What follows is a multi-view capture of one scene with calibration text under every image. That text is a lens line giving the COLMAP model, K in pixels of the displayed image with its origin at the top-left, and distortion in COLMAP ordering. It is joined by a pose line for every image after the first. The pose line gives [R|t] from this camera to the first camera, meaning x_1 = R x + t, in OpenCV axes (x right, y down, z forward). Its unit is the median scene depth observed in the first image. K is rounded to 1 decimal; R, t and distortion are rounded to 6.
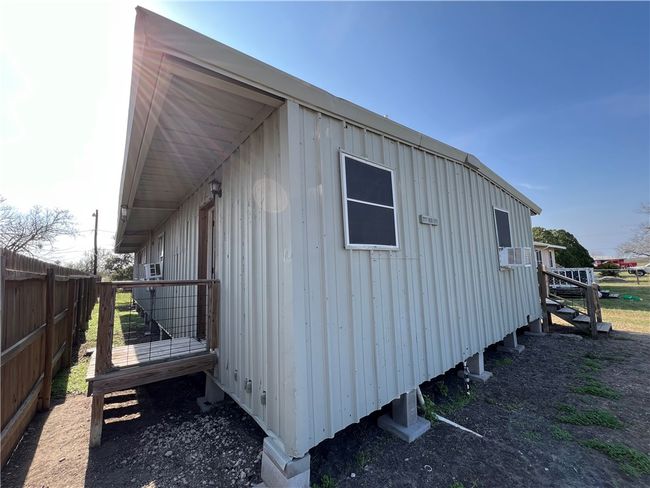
lens RADIAL K [[259.6, 0, 326.0], [0, 259.6, 244.5], [0, 0, 1]] dist [-0.000198, 0.000281]
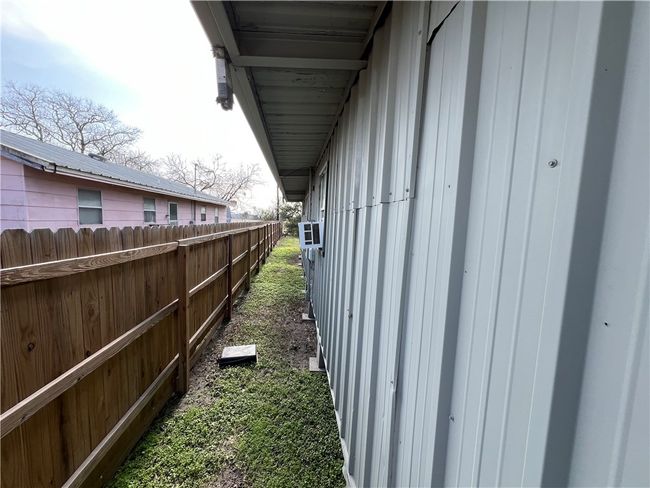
lens RADIAL K [[259.6, 0, 326.0], [0, 259.6, 244.5], [0, 0, 1]] dist [-0.000198, 0.000281]
pose [[0.842213, 0.120524, -0.525500, -0.130108], [-0.025026, 0.982382, 0.185202, 0.006504], [0.538563, -0.142828, 0.830391, 0.211863]]
